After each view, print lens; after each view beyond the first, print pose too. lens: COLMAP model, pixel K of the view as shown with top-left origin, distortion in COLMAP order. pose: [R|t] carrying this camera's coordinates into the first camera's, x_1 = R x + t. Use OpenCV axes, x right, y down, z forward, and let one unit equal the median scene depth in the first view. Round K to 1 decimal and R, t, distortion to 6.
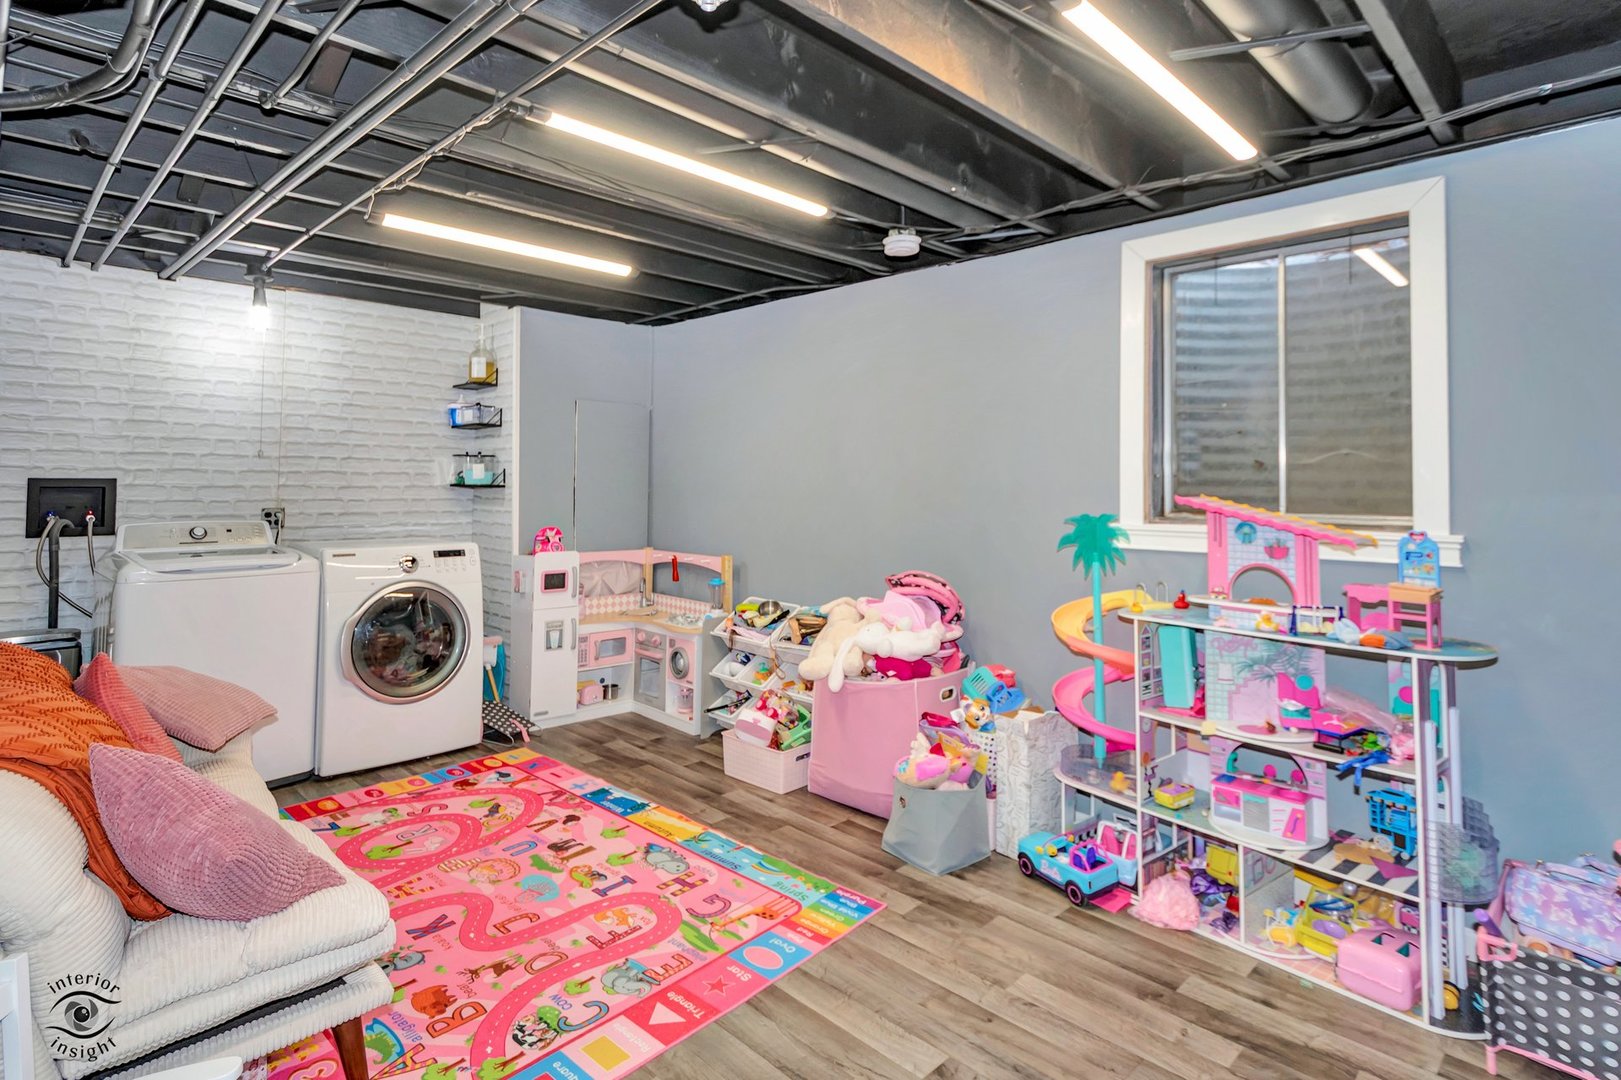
lens RADIAL K [[817.7, 0, 797.1], [0, 817.7, 480.3], [0, 0, 1]] dist [0.011853, -0.006424]
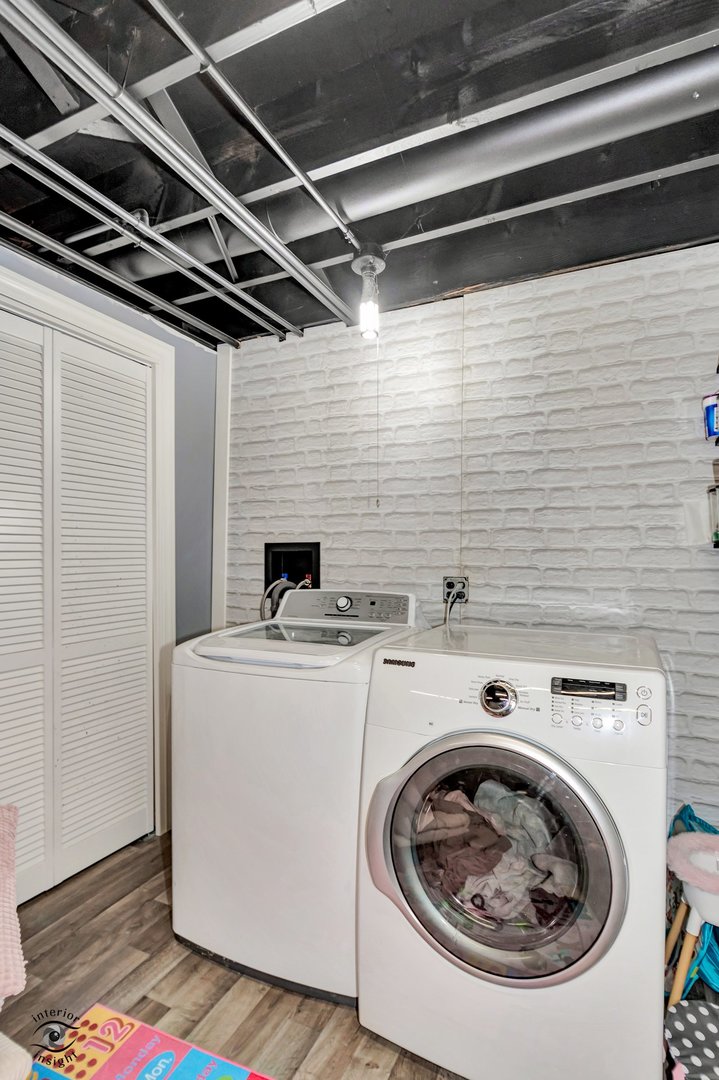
lens RADIAL K [[544.8, 0, 378.8], [0, 544.8, 560.5], [0, 0, 1]] dist [0.011853, -0.006424]
pose [[0.344875, 0.003920, -0.938640, -0.189185], [0.006758, 0.999955, 0.006659, 0.015771], [0.938624, -0.008640, 0.344833, 0.840277]]
